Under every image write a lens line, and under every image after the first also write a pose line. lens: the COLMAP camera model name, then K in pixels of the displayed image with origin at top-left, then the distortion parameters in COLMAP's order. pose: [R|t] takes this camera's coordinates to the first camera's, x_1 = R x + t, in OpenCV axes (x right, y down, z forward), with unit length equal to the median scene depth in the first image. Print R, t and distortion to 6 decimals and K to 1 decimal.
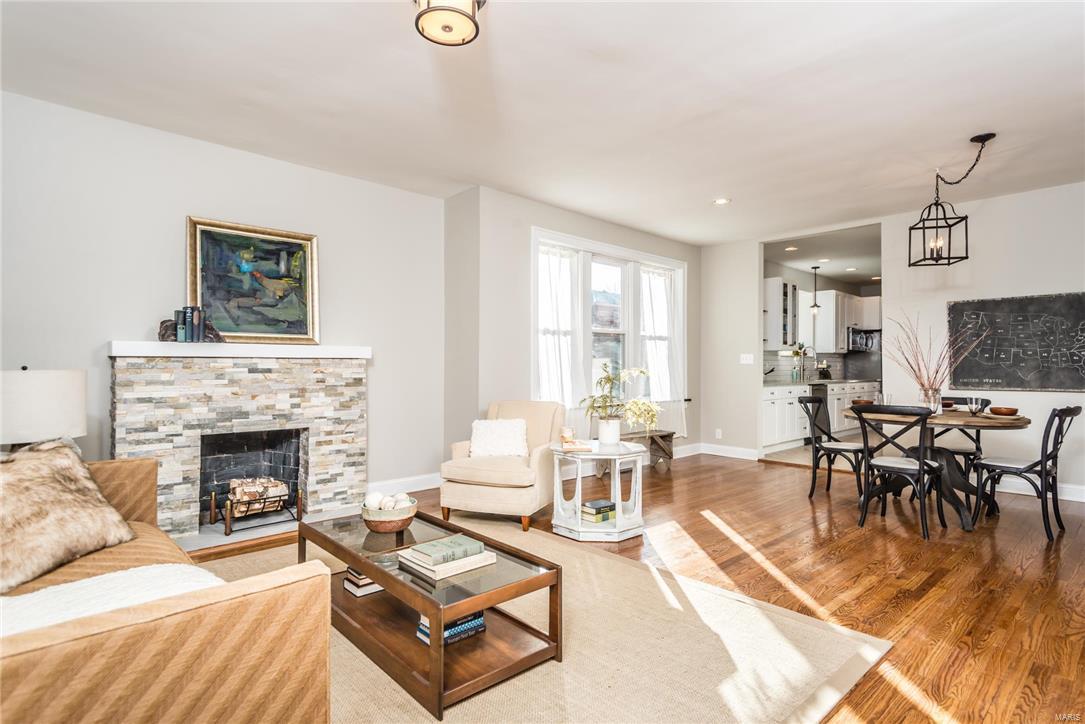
lens RADIAL K [[564.1, 0, 545.5], [0, 564.1, 359.3], [0, 0, 1]] dist [0.024958, -0.011174]
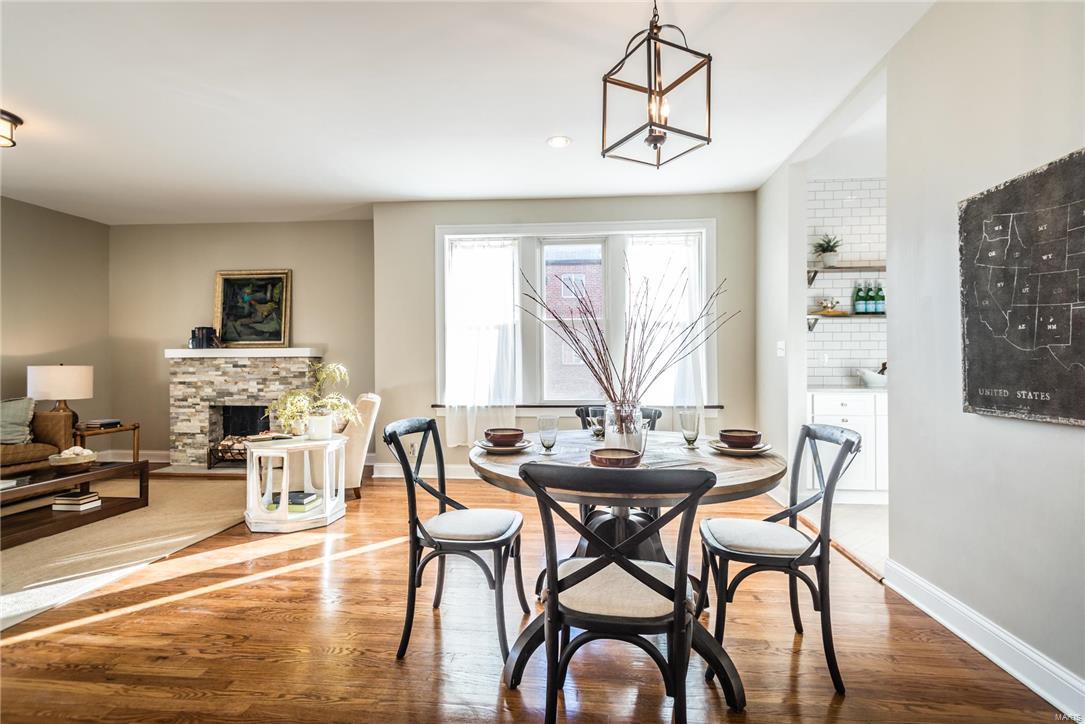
lens RADIAL K [[512.8, 0, 545.8], [0, 512.8, 358.9], [0, 0, 1]] dist [0.012079, -0.000876]
pose [[0.659556, -0.009755, -0.751593, 1.064616], [0.013242, 0.999911, -0.001358, 0.013663], [0.751539, -0.009057, 0.659626, 0.700311]]
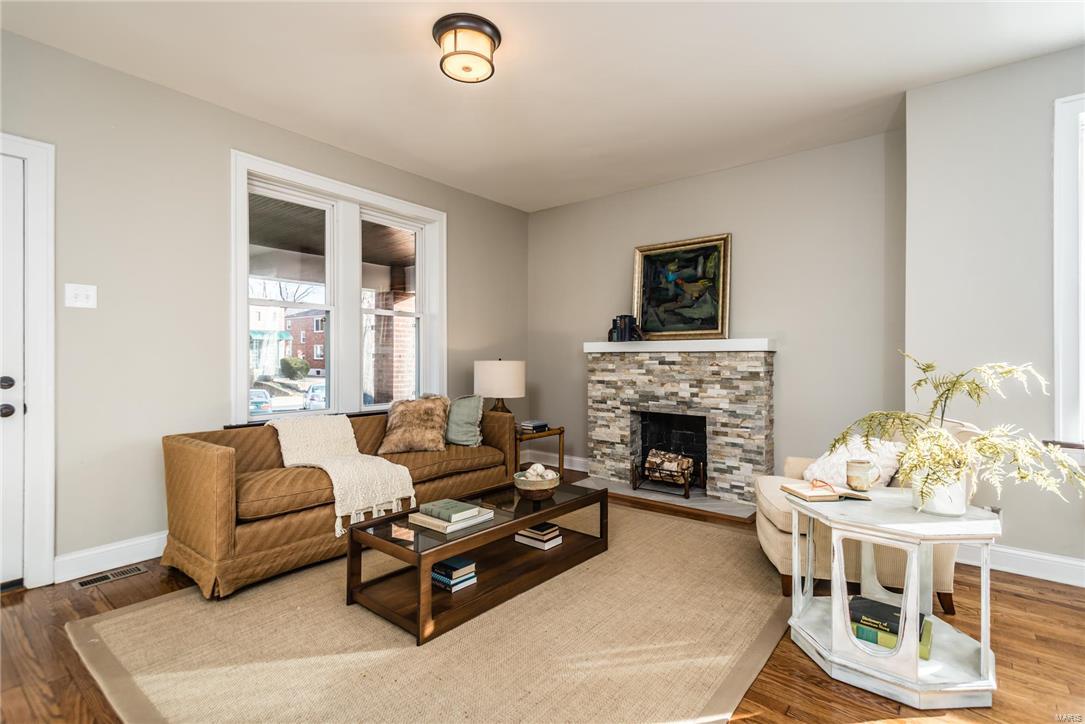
lens RADIAL K [[512.8, 0, 545.8], [0, 512.8, 358.9], [0, 0, 1]] dist [0.012079, -0.000876]
pose [[0.145391, -0.000494, -0.989374, 0.523401], [0.008440, 0.999964, 0.000741, 0.008674], [0.989338, -0.008458, 0.145390, 0.584651]]
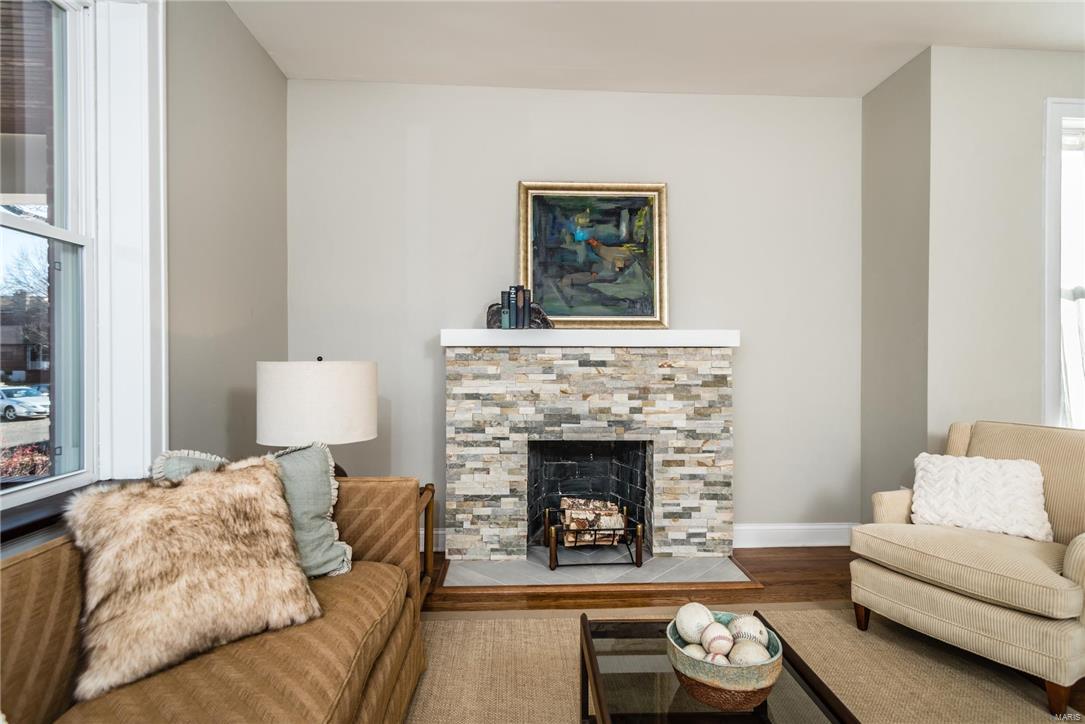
lens RADIAL K [[564.1, 0, 545.5], [0, 564.1, 359.3], [0, 0, 1]] dist [0.024958, -0.011174]
pose [[0.767908, 0.001564, -0.640558, -0.053999], [0.005629, 0.999942, 0.009191, 0.006631], [0.640535, -0.010663, 0.767855, 0.357446]]
